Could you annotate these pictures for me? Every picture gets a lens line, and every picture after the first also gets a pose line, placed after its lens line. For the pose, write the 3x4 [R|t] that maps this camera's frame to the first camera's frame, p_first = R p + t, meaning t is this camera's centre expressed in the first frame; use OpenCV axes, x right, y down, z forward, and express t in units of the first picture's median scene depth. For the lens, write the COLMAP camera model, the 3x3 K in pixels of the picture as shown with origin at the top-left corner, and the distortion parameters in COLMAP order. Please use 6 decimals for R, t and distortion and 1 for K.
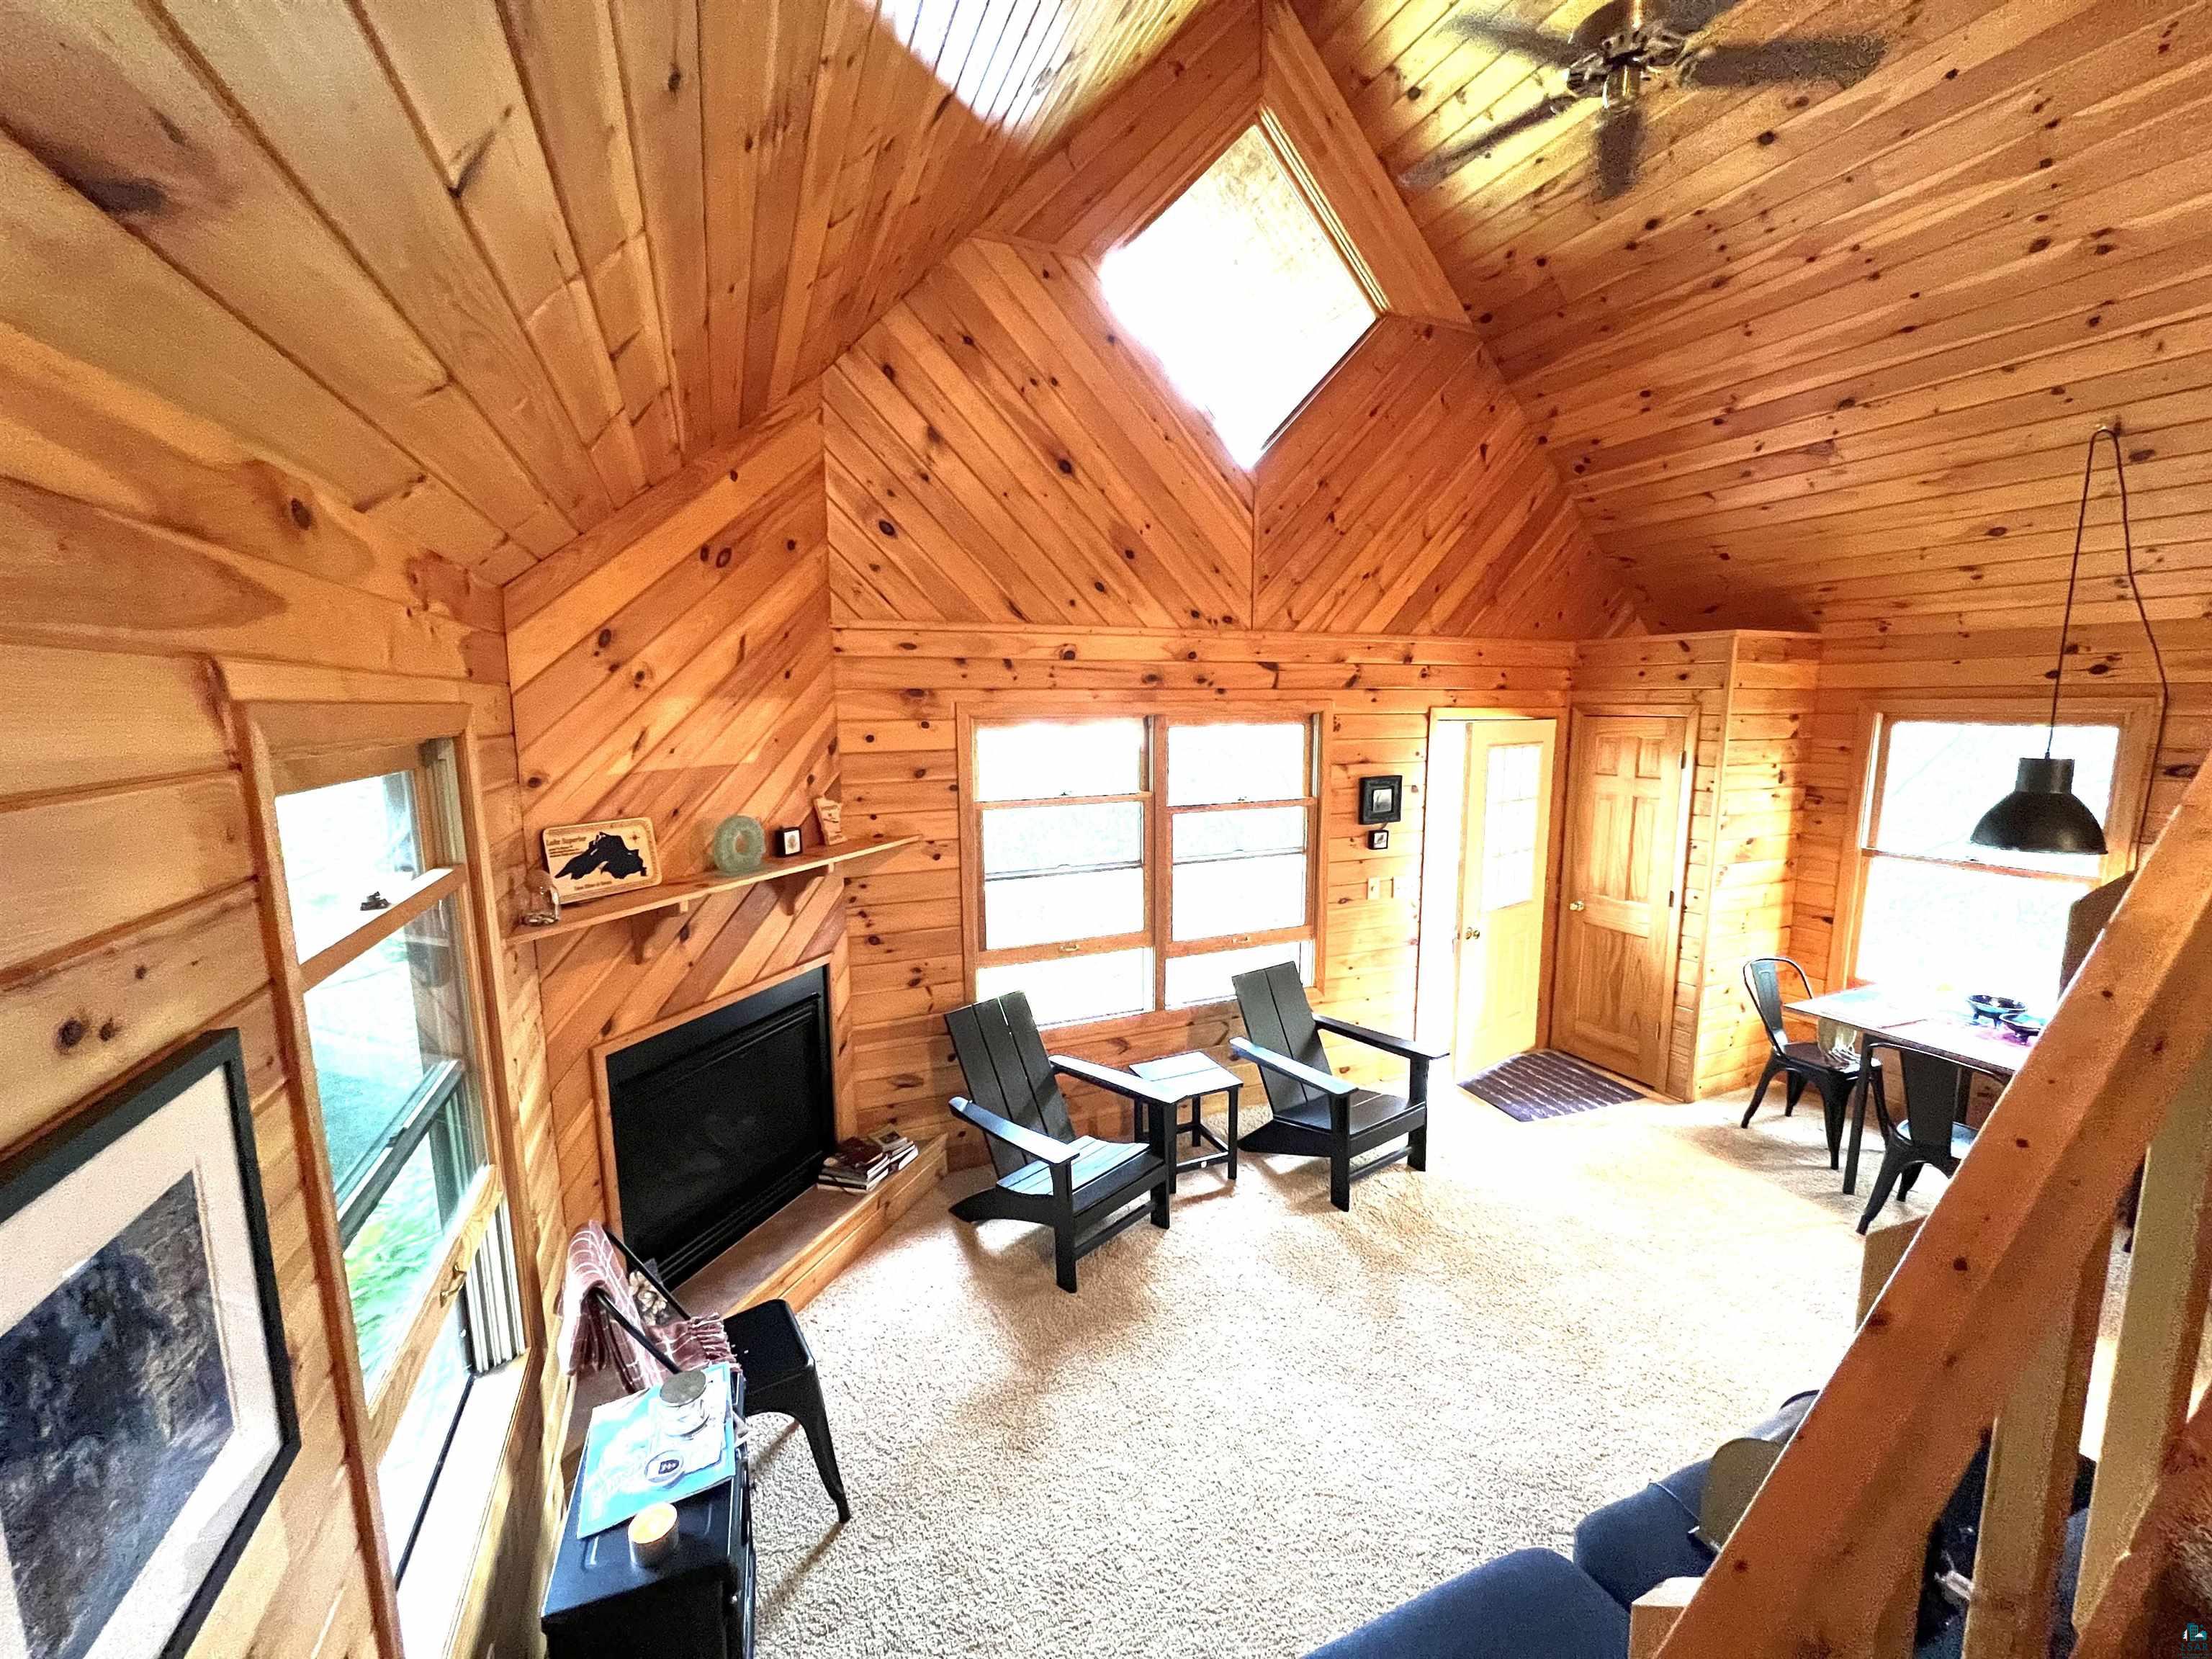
lens RADIAL K [[882.3, 0, 1100.5], [0, 882.3, 829.8], [0, 0, 1]] dist [-0.001334, 0.000139]
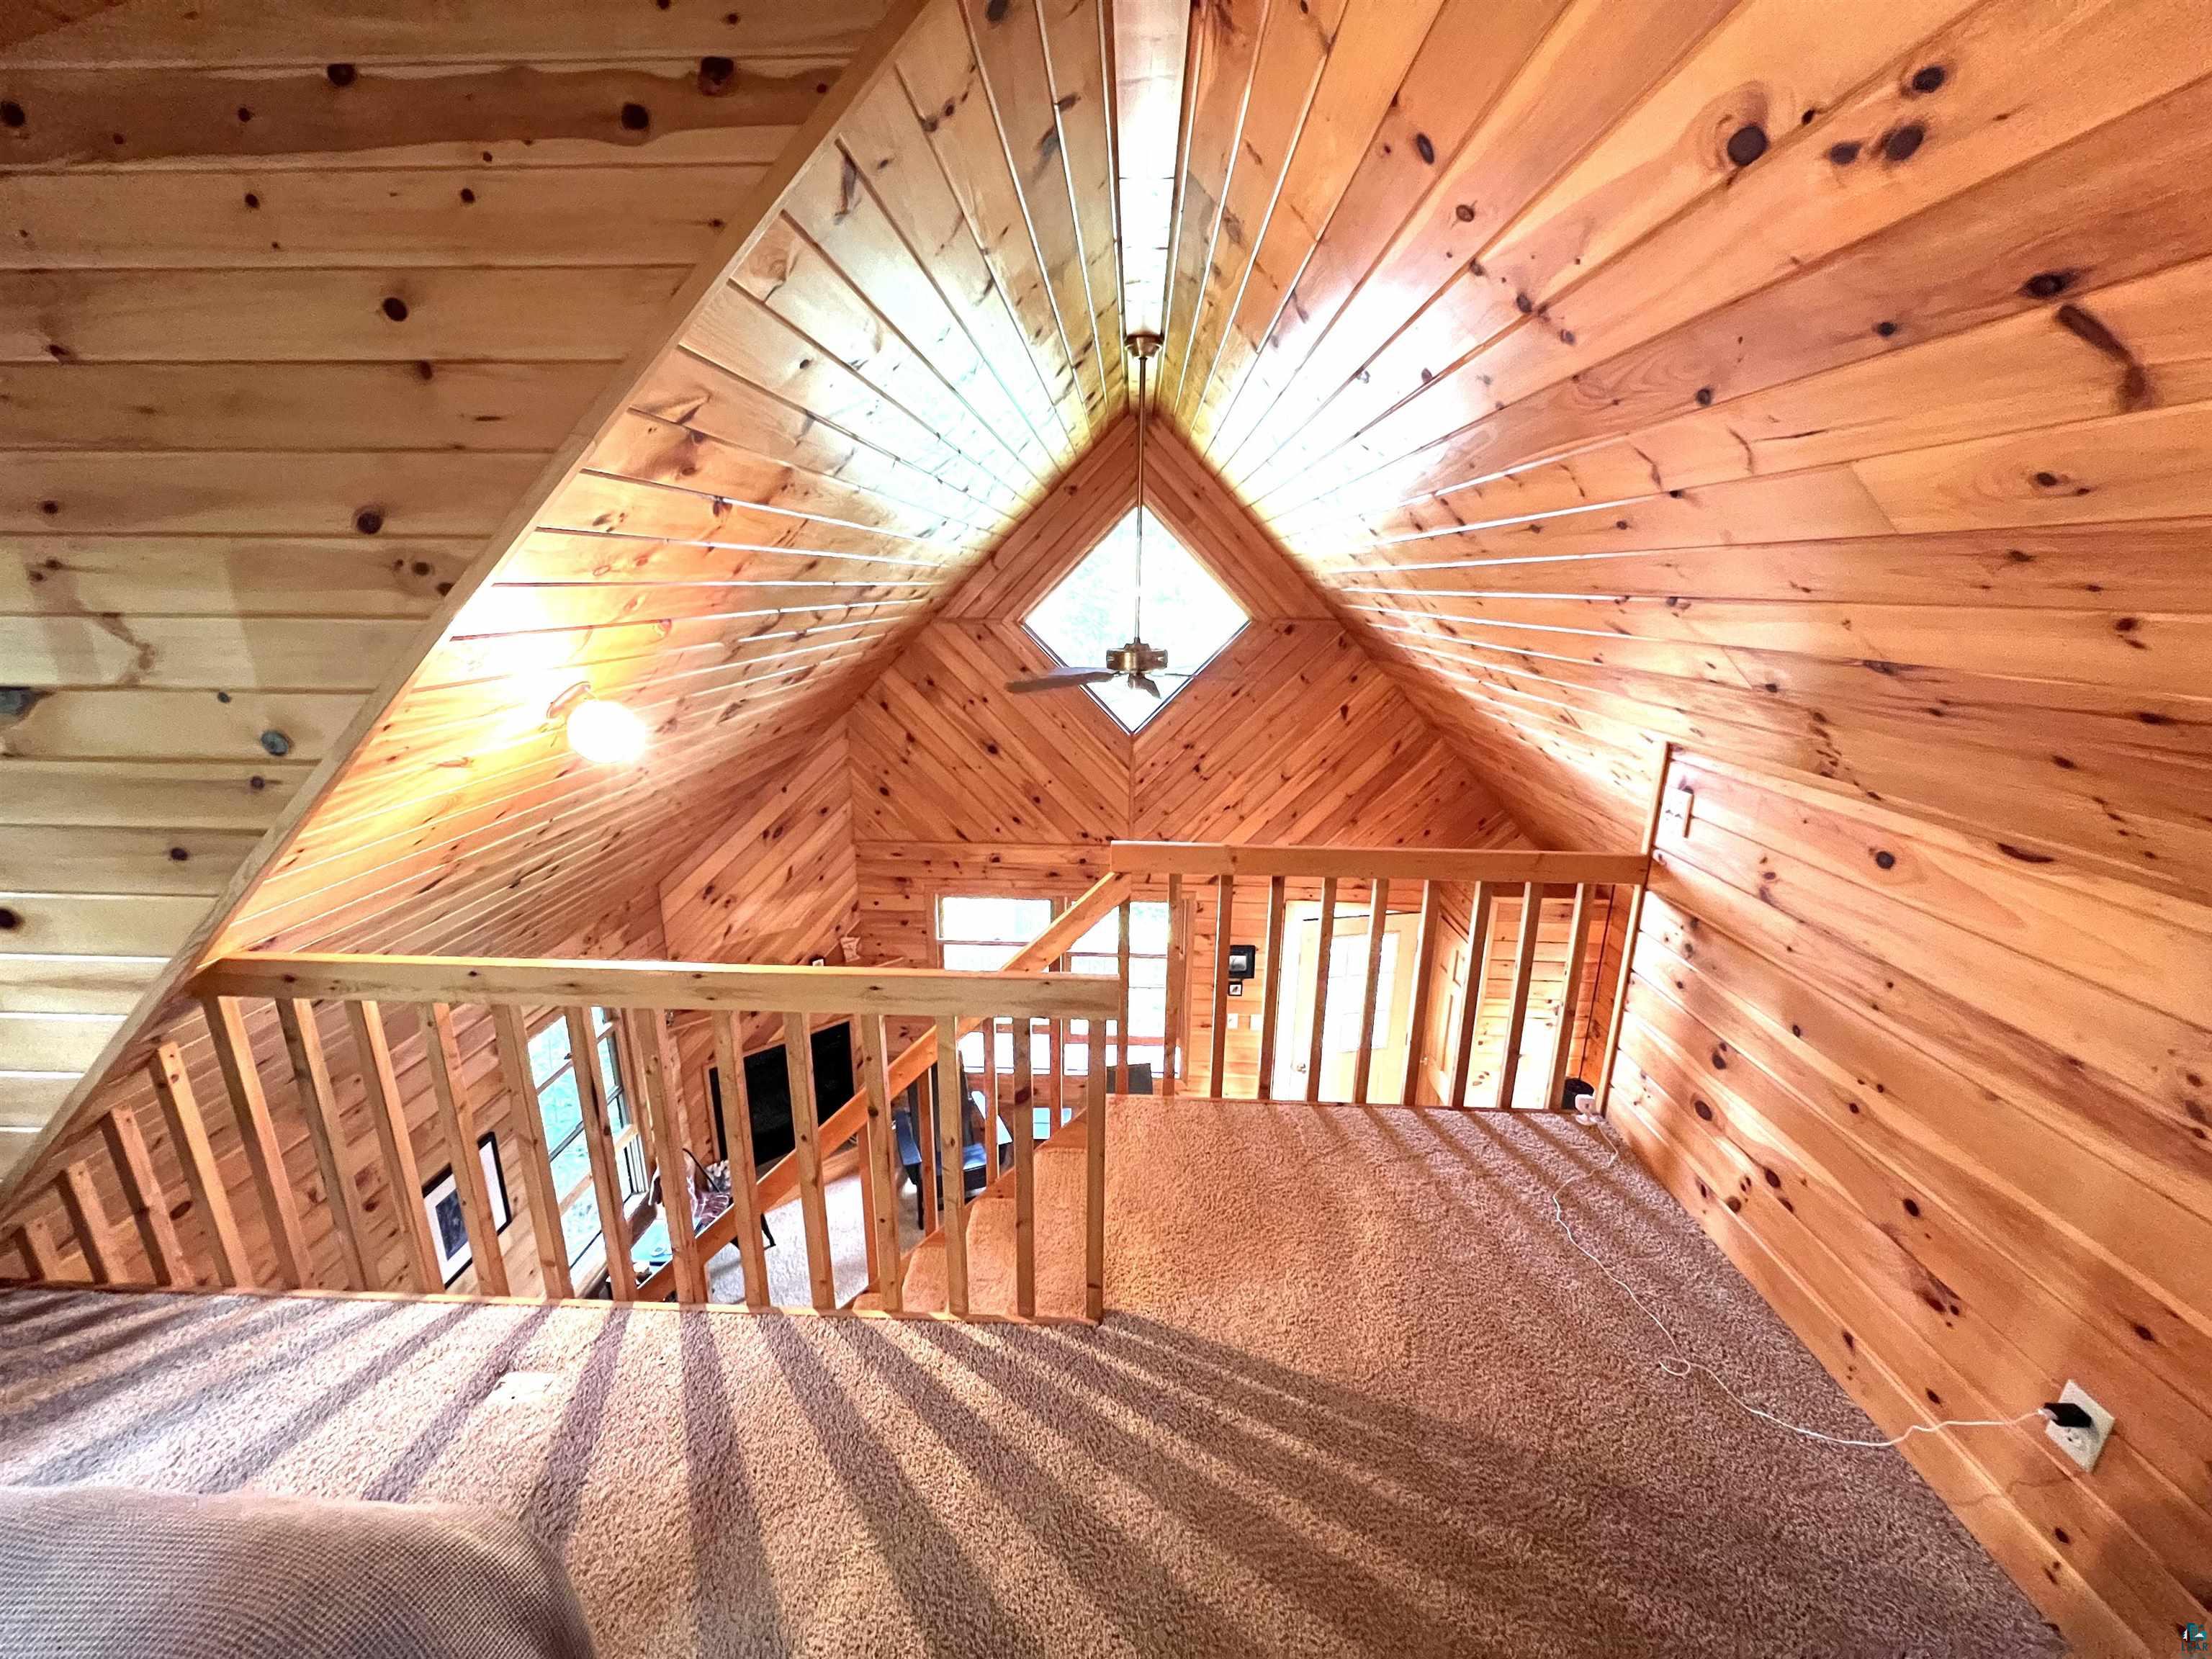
lens RADIAL K [[882.3, 0, 1104.2], [0, 882.3, 831.1], [0, 0, 1]] dist [-0.001334, 0.000139]
pose [[0.903556, 0.132611, -0.407432, 0.722028], [-0.078687, 0.986084, 0.146447, -0.456662], [0.421183, -0.100264, 0.901417, -0.331065]]
